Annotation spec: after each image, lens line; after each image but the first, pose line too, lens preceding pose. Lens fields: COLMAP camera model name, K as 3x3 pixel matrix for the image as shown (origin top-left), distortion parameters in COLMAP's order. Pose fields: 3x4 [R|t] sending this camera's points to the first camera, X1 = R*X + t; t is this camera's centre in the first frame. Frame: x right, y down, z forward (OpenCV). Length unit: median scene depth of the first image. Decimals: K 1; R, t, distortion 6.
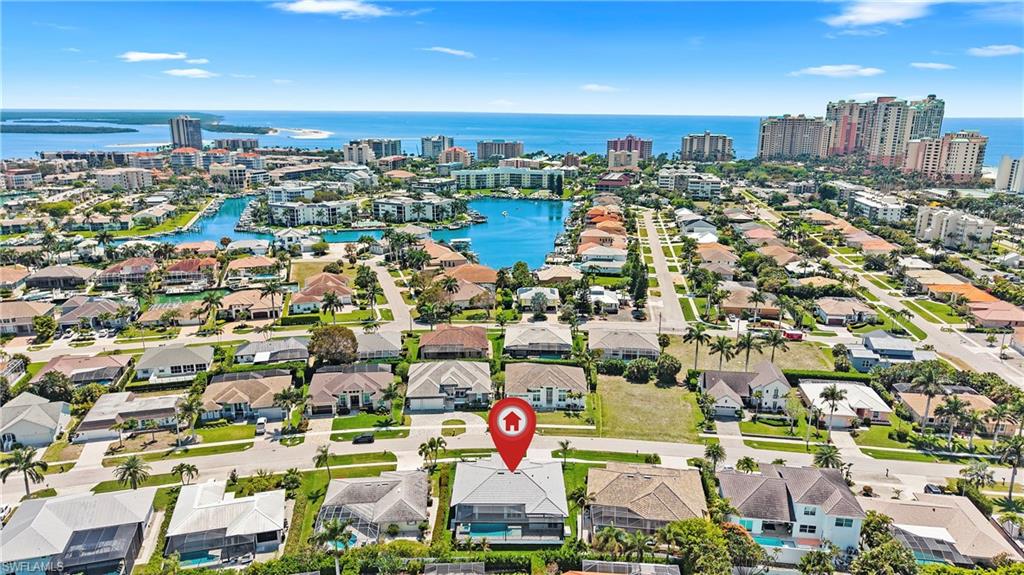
lens RADIAL K [[689.9, 0, 519.2], [0, 689.9, 283.2], [0, 0, 1]] dist [0.025447, -0.023459]
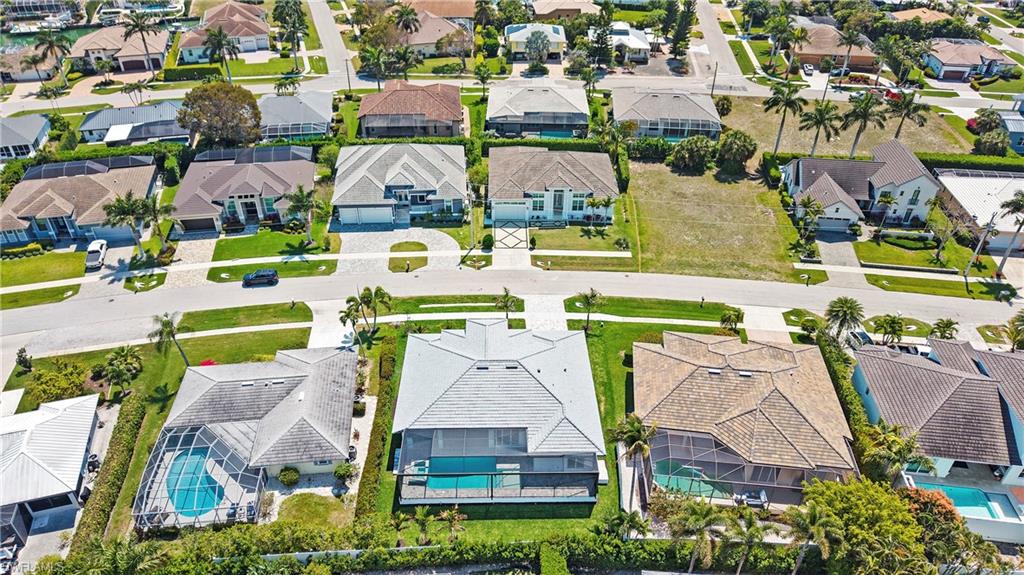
lens RADIAL K [[689.9, 0, 514.3], [0, 689.9, 296.1], [0, 0, 1]] dist [0.025447, -0.023459]
pose [[0.999903, -0.004426, 0.013213, -0.005553], [-0.000644, 0.932507, 0.361152, 0.014059], [-0.013920, -0.361125, 0.932413, 0.363570]]
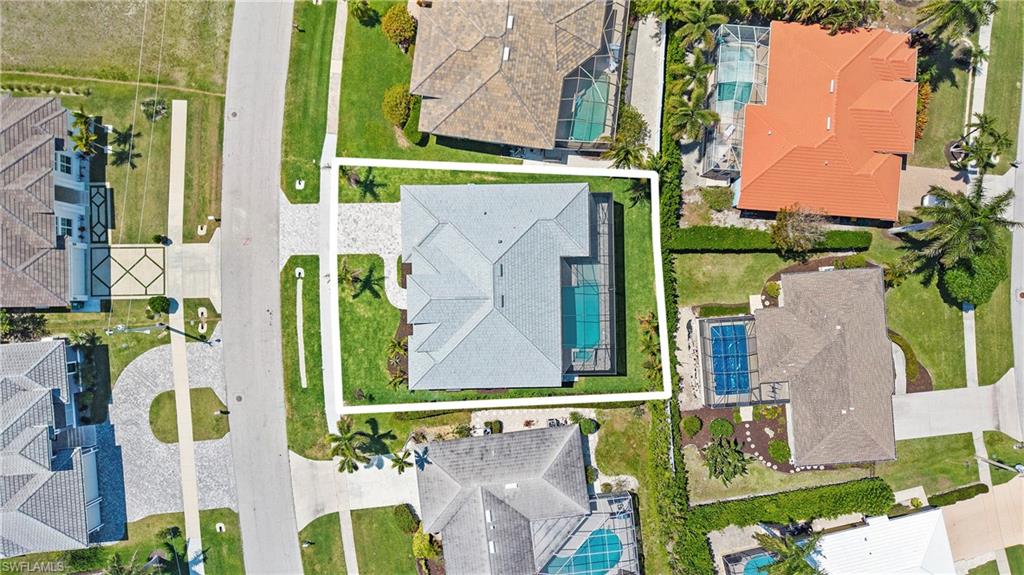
lens RADIAL K [[689.9, 0, 512.9], [0, 689.9, 296.9], [0, 0, 1]] dist [0.025447, -0.023459]
pose [[-0.007324, -0.999814, -0.017846, -0.009854], [0.219749, -0.019019, 0.975371, -0.168553], [-0.975529, 0.003222, 0.219847, 0.635257]]
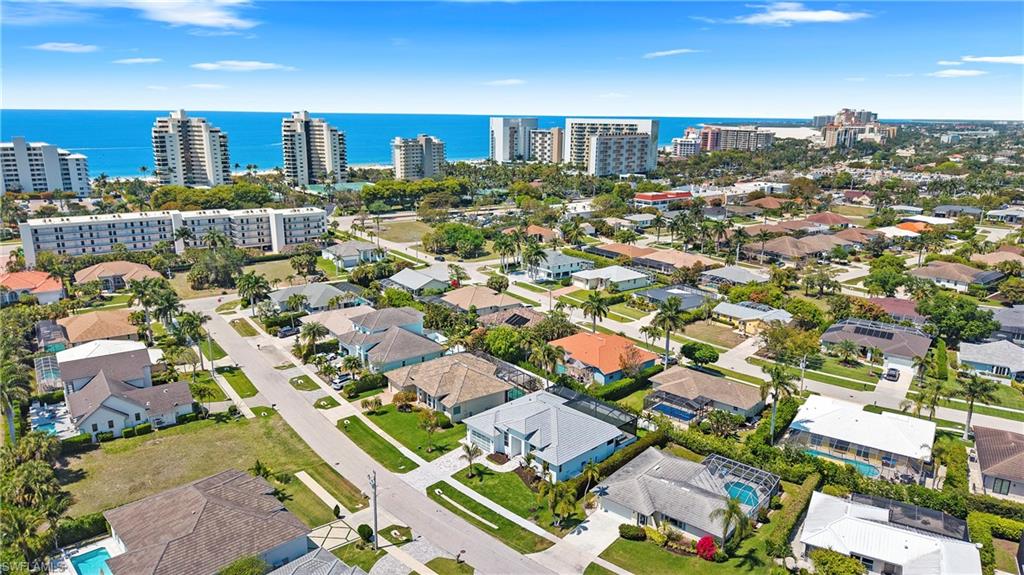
lens RADIAL K [[689.9, 0, 510.4], [0, 689.9, 287.3], [0, 0, 1]] dist [0.025447, -0.023459]
pose [[-0.689683, -0.195005, 0.697360, -0.404517], [0.148242, 0.904634, 0.399576, -0.159947], [-0.708775, 0.378959, -0.595002, 1.082853]]
